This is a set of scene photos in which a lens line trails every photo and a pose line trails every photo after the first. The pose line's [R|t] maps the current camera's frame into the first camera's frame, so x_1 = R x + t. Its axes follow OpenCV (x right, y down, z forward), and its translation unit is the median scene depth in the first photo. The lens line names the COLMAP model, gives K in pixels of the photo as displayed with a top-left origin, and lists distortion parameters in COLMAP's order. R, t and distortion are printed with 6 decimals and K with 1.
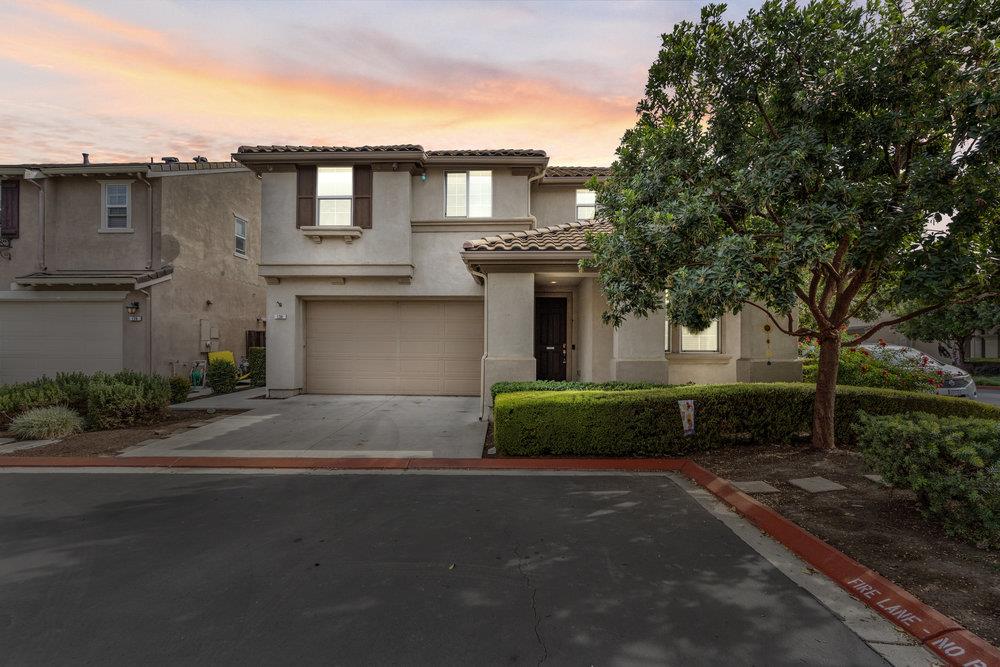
lens RADIAL K [[457.3, 0, 500.0], [0, 457.3, 333.5], [0, 0, 1]] dist [-0.011720, 0.000201]
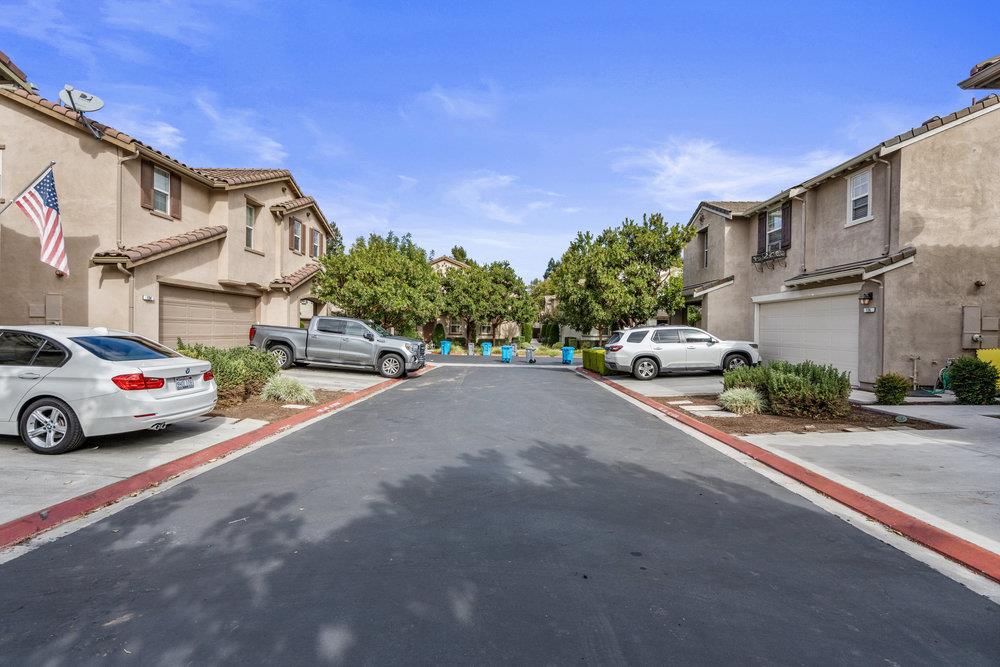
lens RADIAL K [[447.6, 0, 500.0], [0, 447.6, 333.5], [0, 0, 1]] dist [0.001129, 0.000318]
pose [[0.027335, 0.002896, -0.999622, 0.110650], [0.011689, 0.999927, 0.003216, 0.004141], [0.999558, -0.011772, 0.027299, 0.193873]]
